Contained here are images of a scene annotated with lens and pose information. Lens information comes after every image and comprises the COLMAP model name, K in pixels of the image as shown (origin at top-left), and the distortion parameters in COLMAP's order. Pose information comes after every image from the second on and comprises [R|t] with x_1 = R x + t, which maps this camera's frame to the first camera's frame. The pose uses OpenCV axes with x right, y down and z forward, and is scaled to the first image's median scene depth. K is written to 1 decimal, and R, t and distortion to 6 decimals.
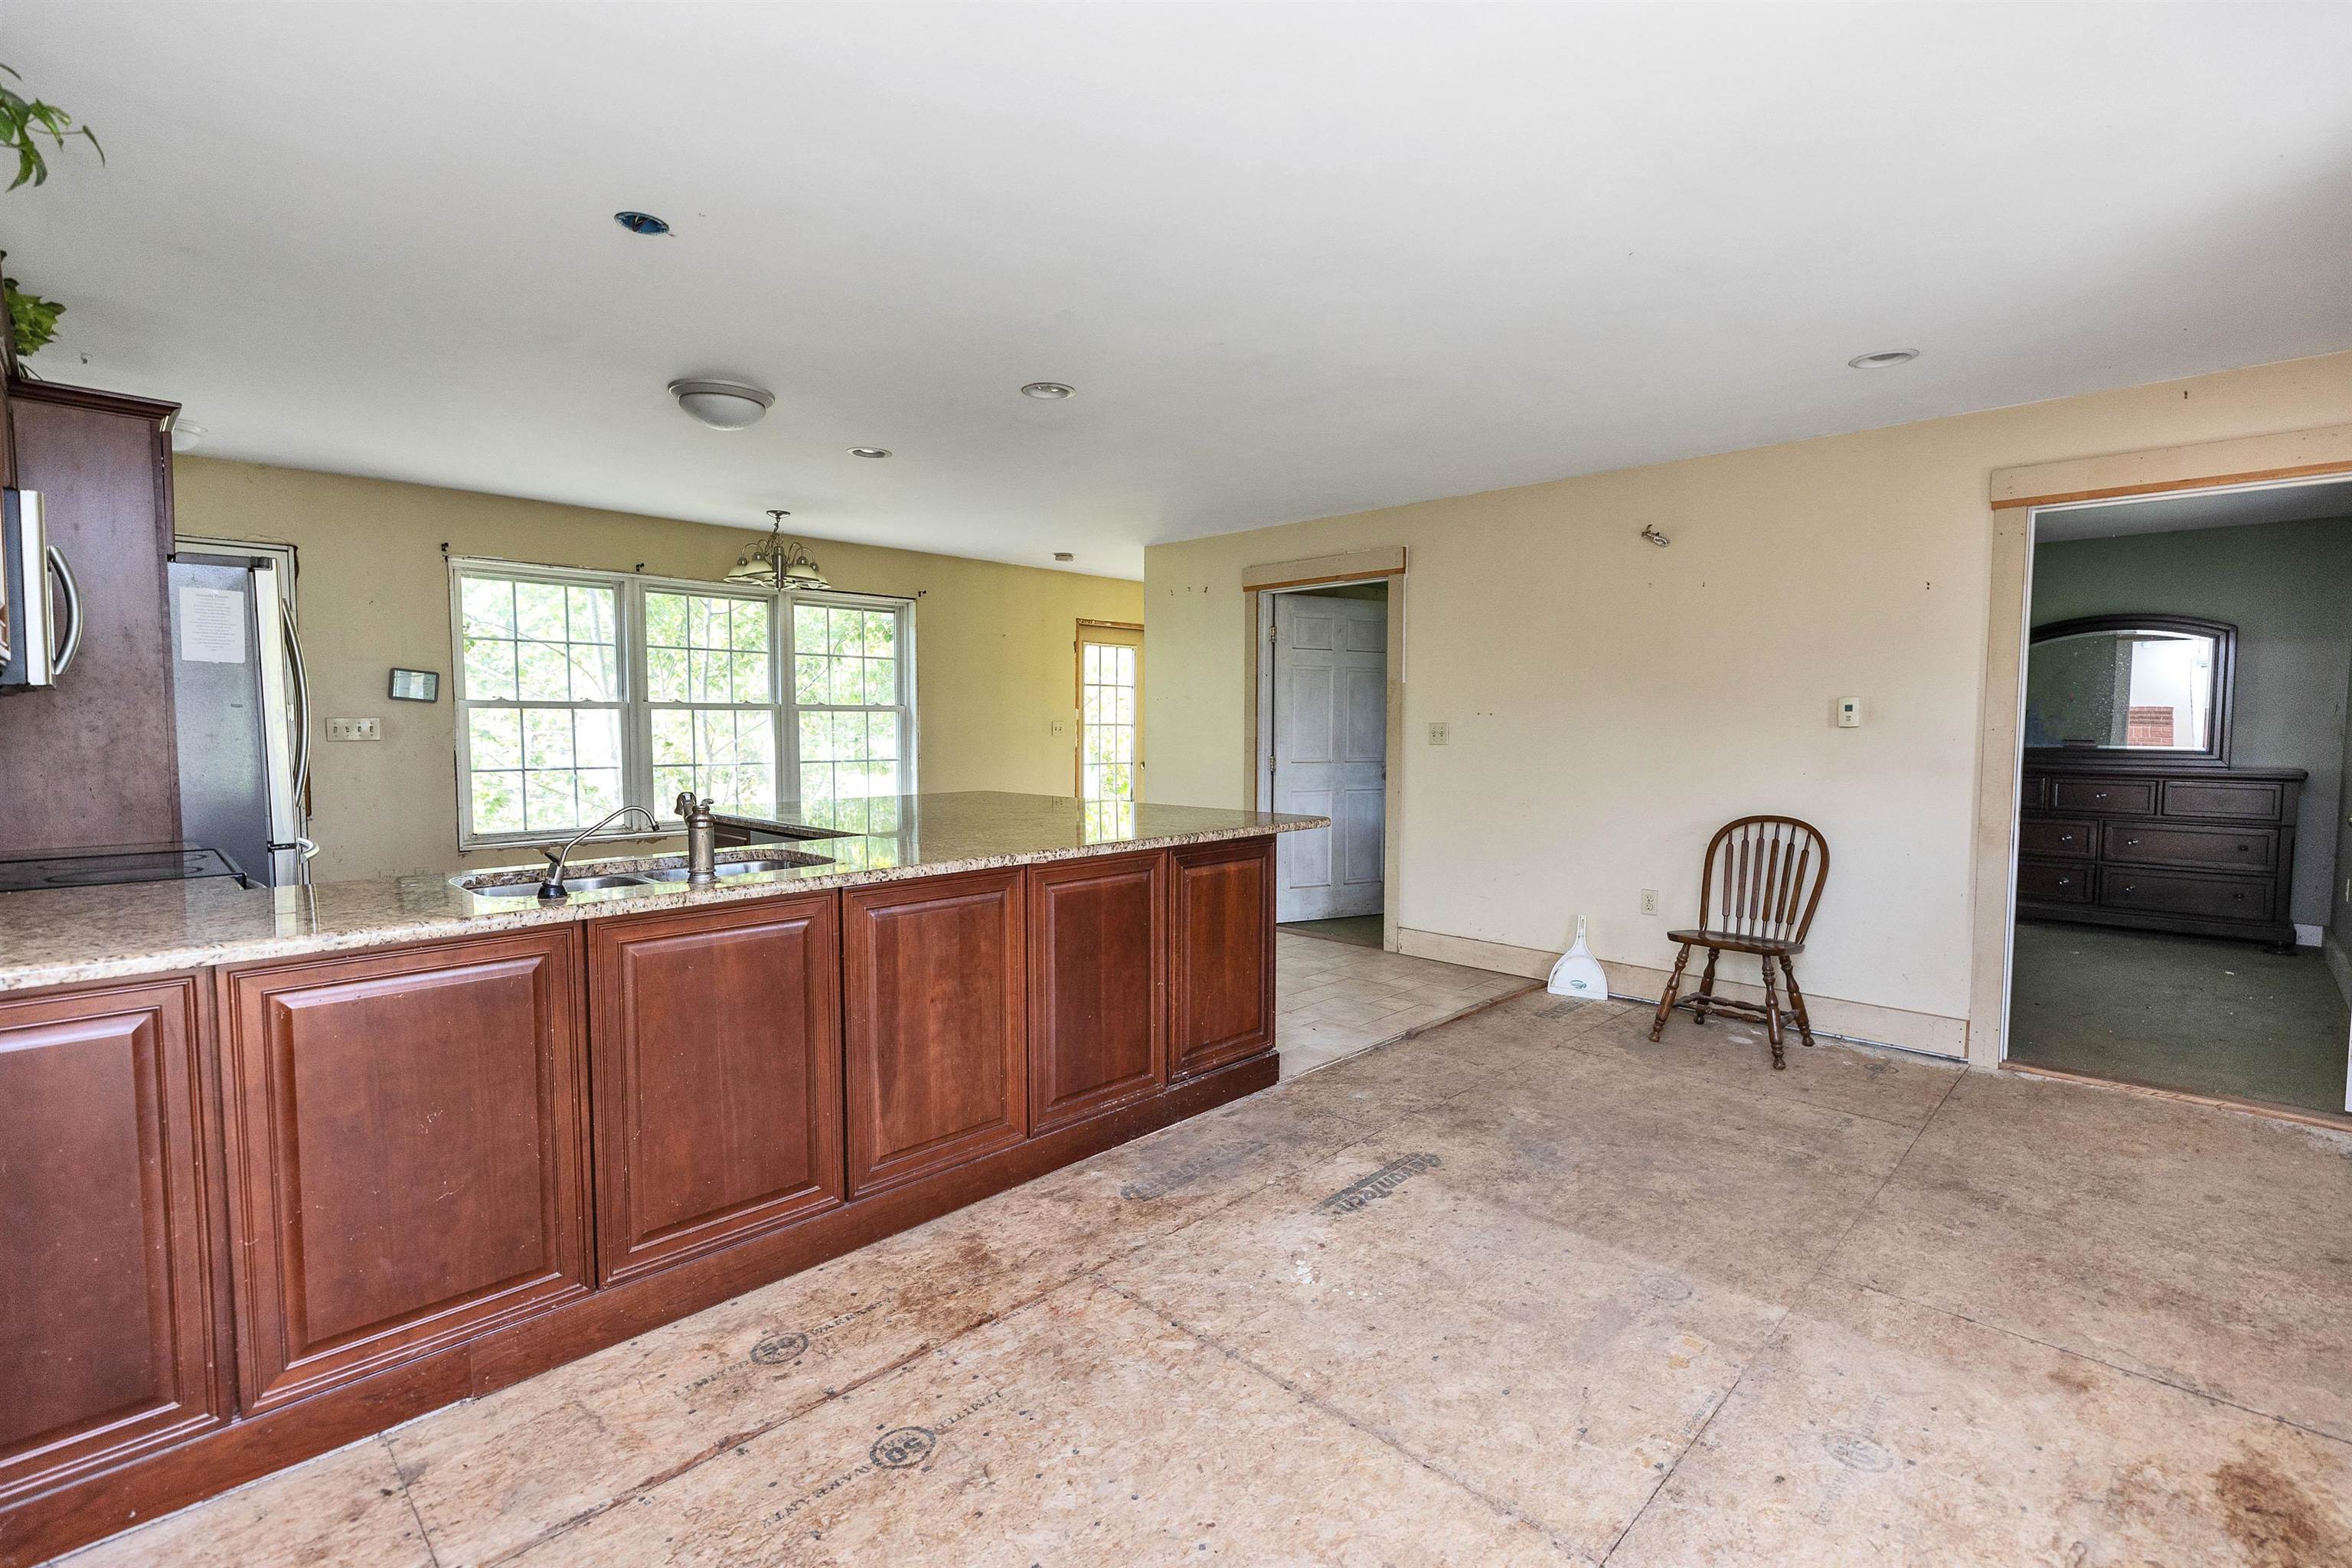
lens RADIAL K [[1058.8, 0, 1177.6], [0, 1058.8, 783.1], [0, 0, 1]] dist [0.001353, -0.000162]
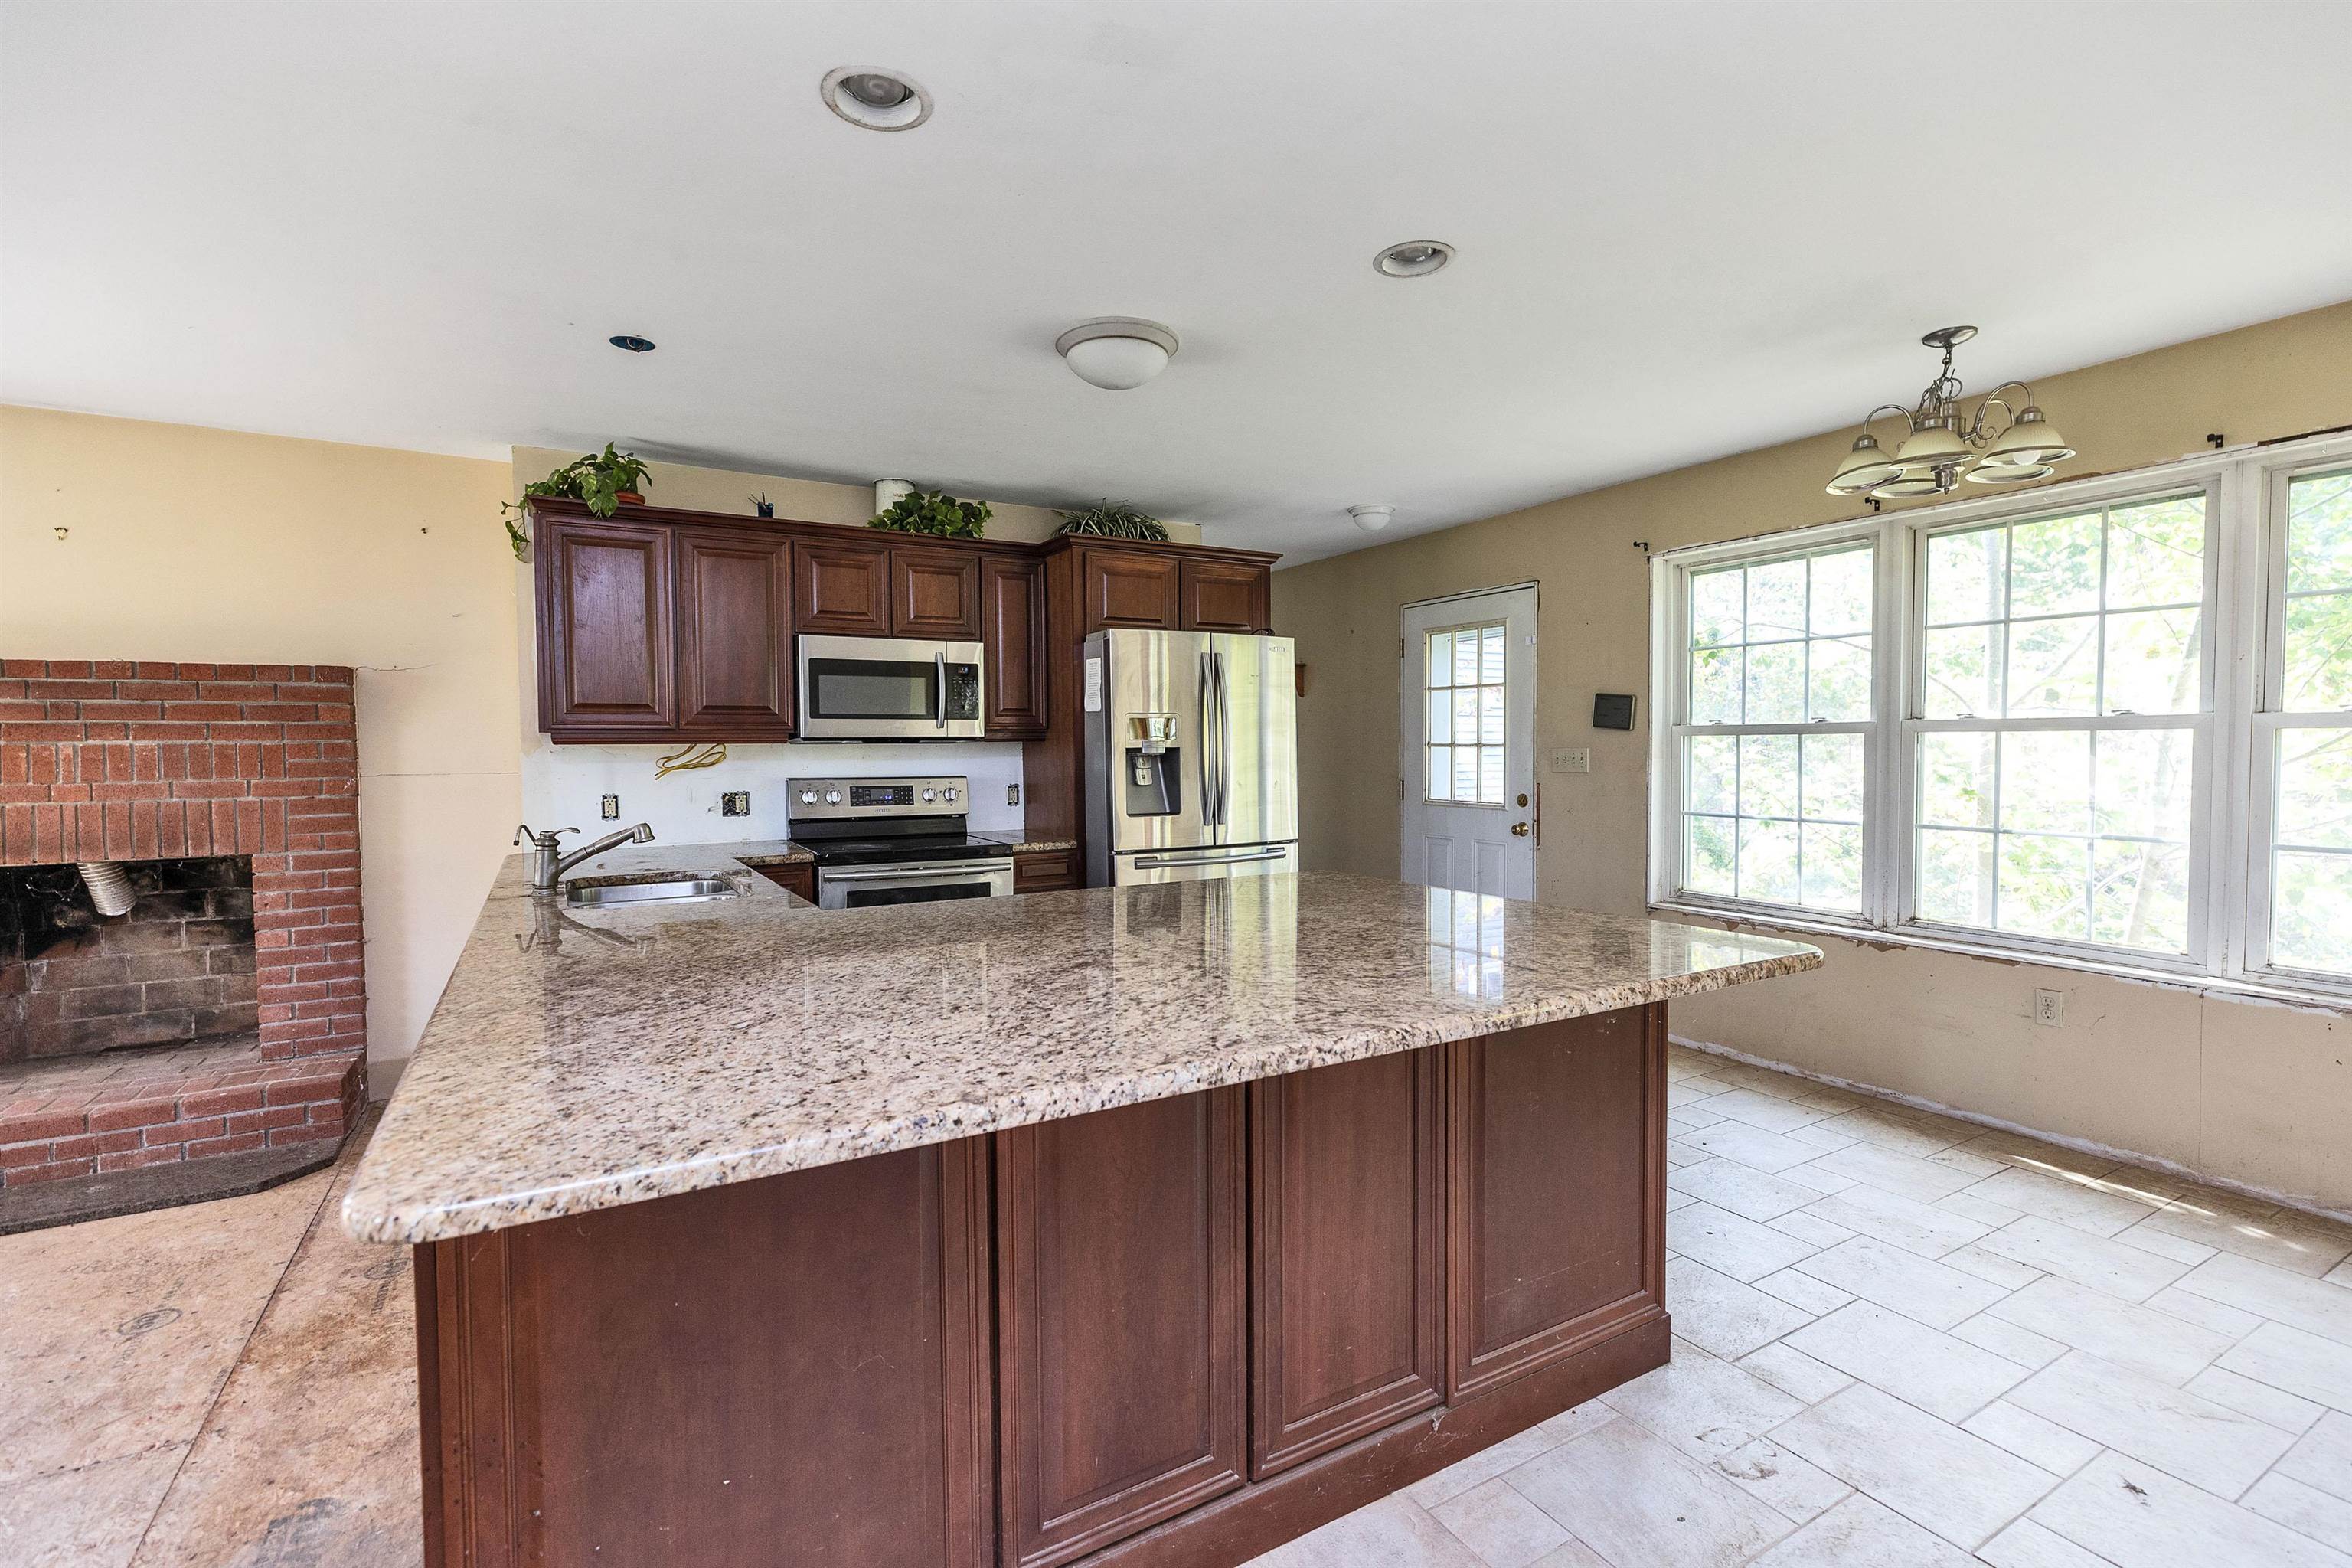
lens RADIAL K [[1055.1, 0, 1179.6], [0, 1055.1, 781.1], [0, 0, 1]] dist [0.003671, 0.000219]
pose [[-0.262957, 0.030244, -0.964333, 0.351876], [-0.051276, 0.997658, 0.045271, -0.087002], [0.963444, 0.061351, -0.260791, 1.376020]]
